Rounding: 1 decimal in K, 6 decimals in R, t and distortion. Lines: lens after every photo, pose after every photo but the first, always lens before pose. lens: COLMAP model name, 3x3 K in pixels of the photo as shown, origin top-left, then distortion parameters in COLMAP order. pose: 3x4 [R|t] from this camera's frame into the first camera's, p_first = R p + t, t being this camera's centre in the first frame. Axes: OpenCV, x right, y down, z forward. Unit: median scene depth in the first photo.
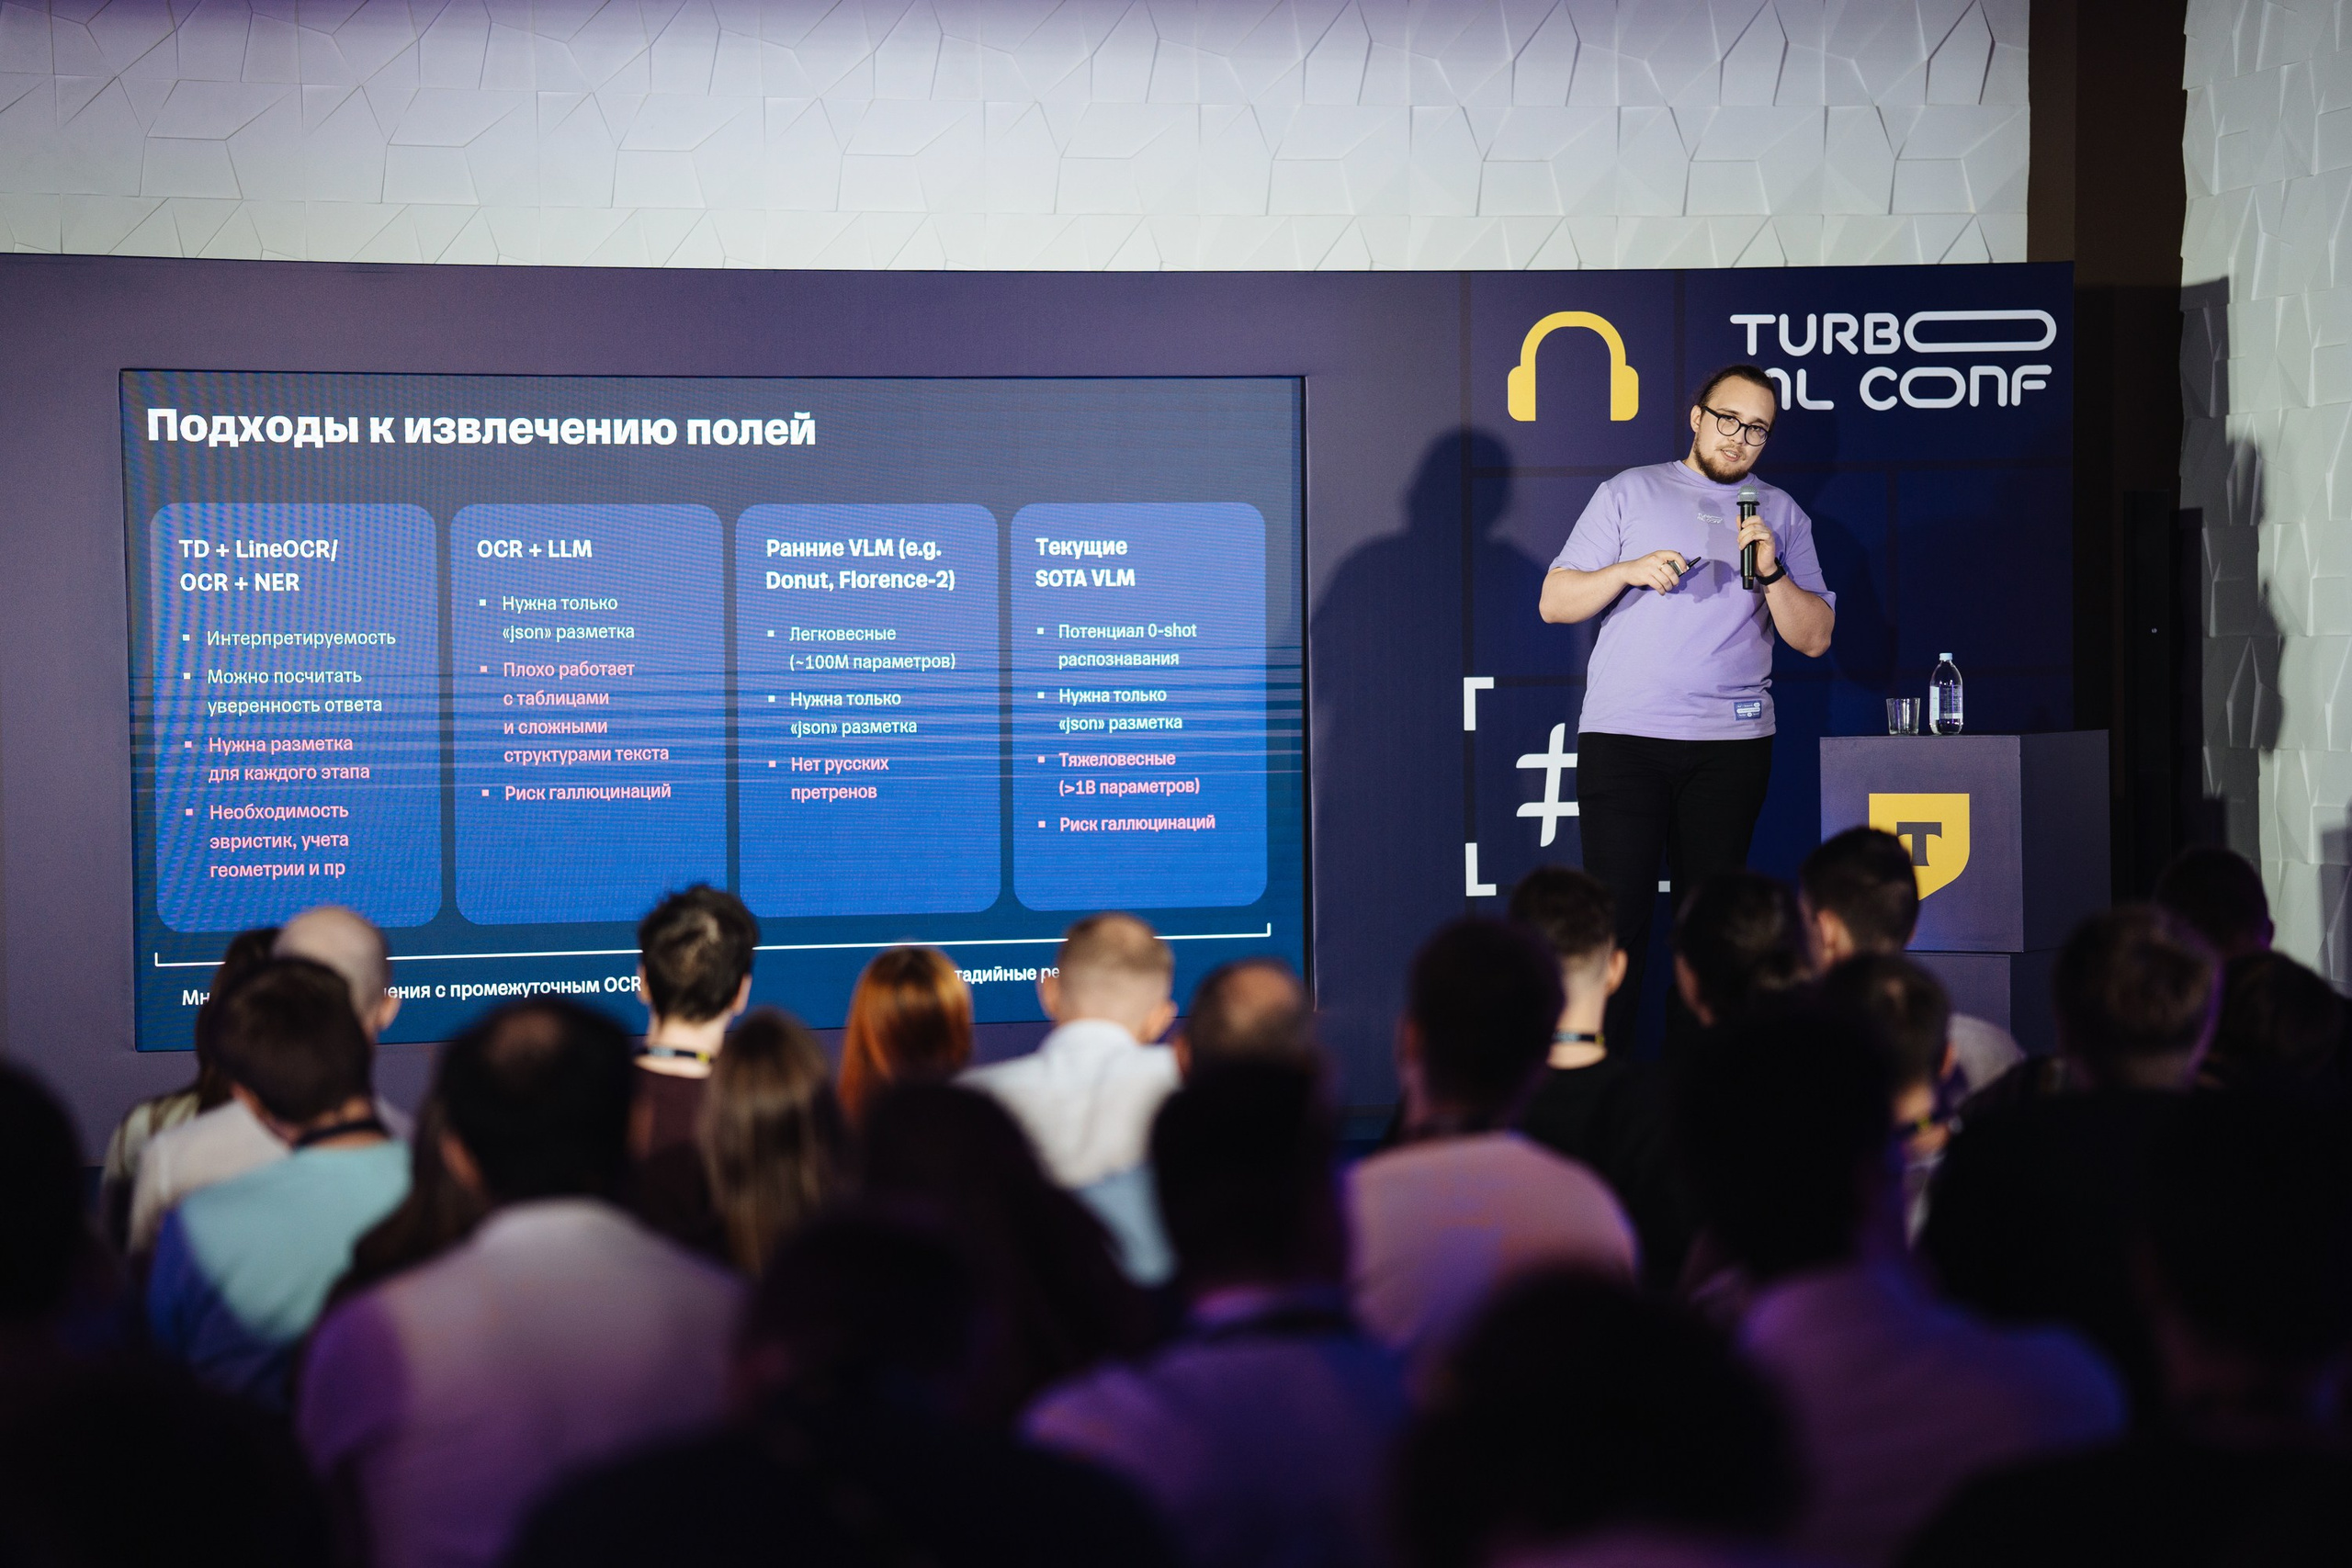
lens RADIAL K [[5702.6, 0, 1235.6], [0, 5702.6, 827.2], [0, 0, 1]] dist [0.668326, 0.000000]
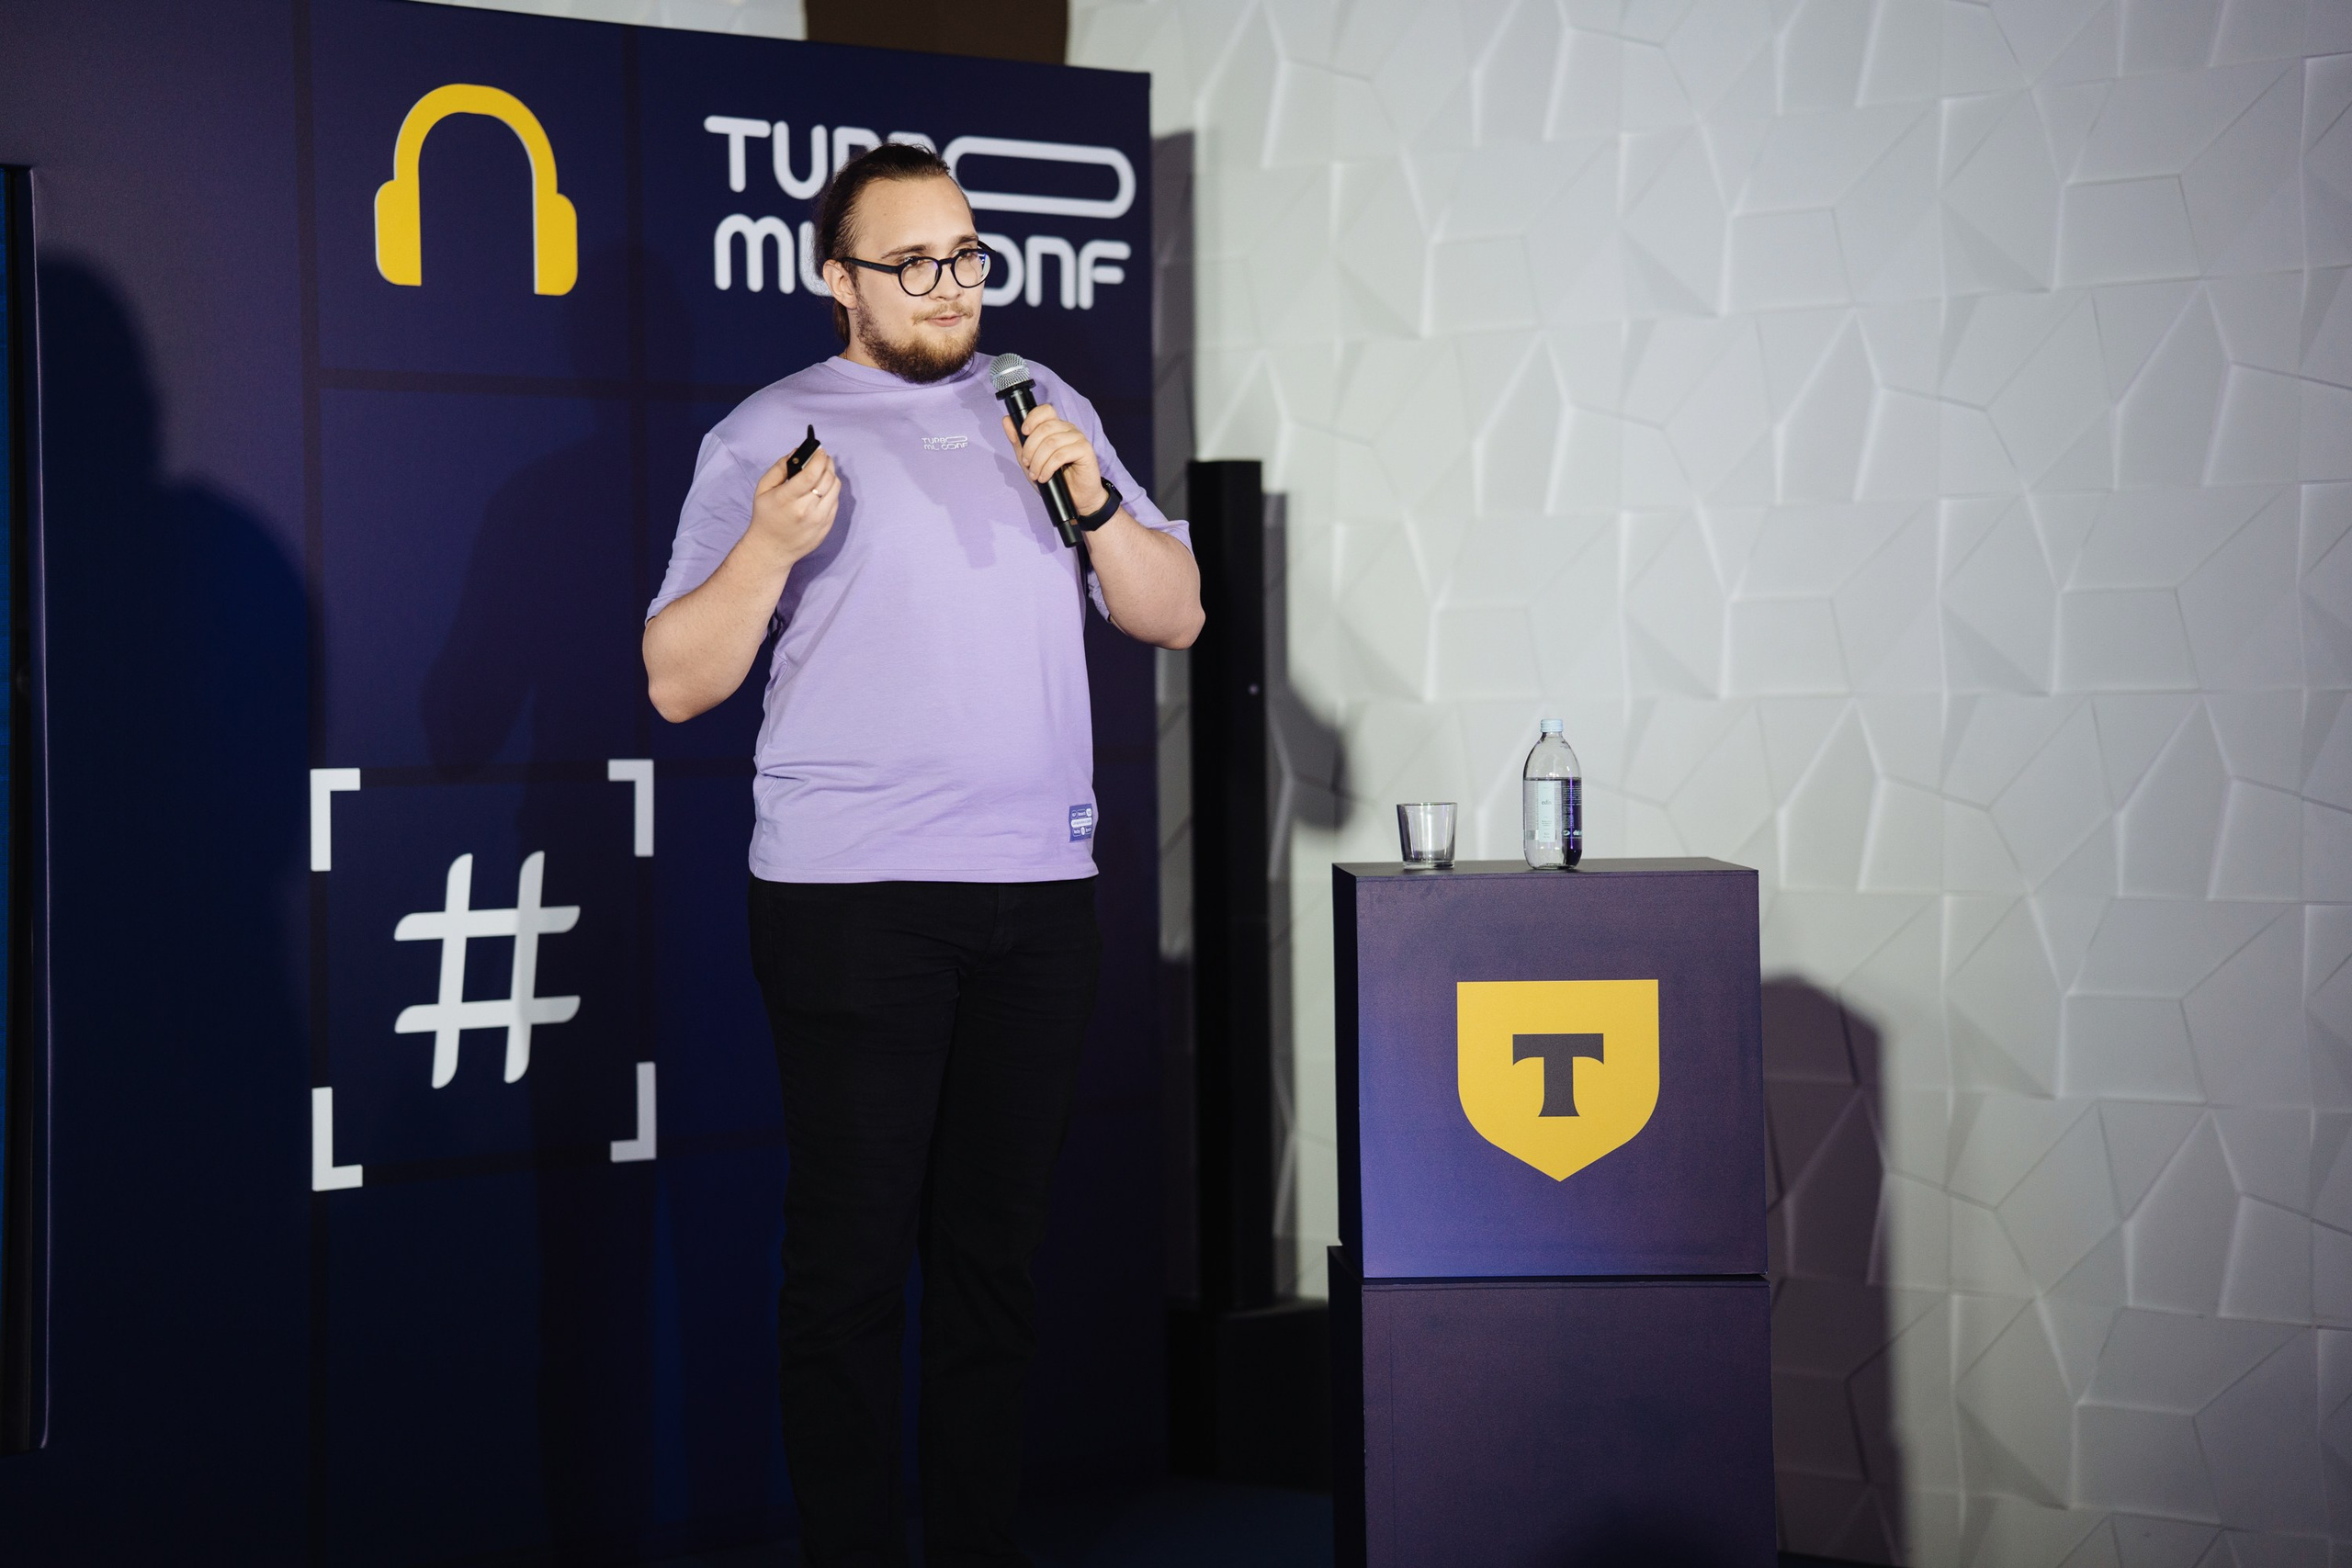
lens RADIAL K [[5702.6, 0, 1101.2], [0, 5702.6, 695.4], [0, 0, 1]] dist [0.668326, 0.000000]
pose [[0.837948, 0.002294, 0.545745, -0.184889], [0.018481, 0.999298, -0.032577, -0.014302], [-0.545437, 0.037383, 0.837318, 0.516180]]
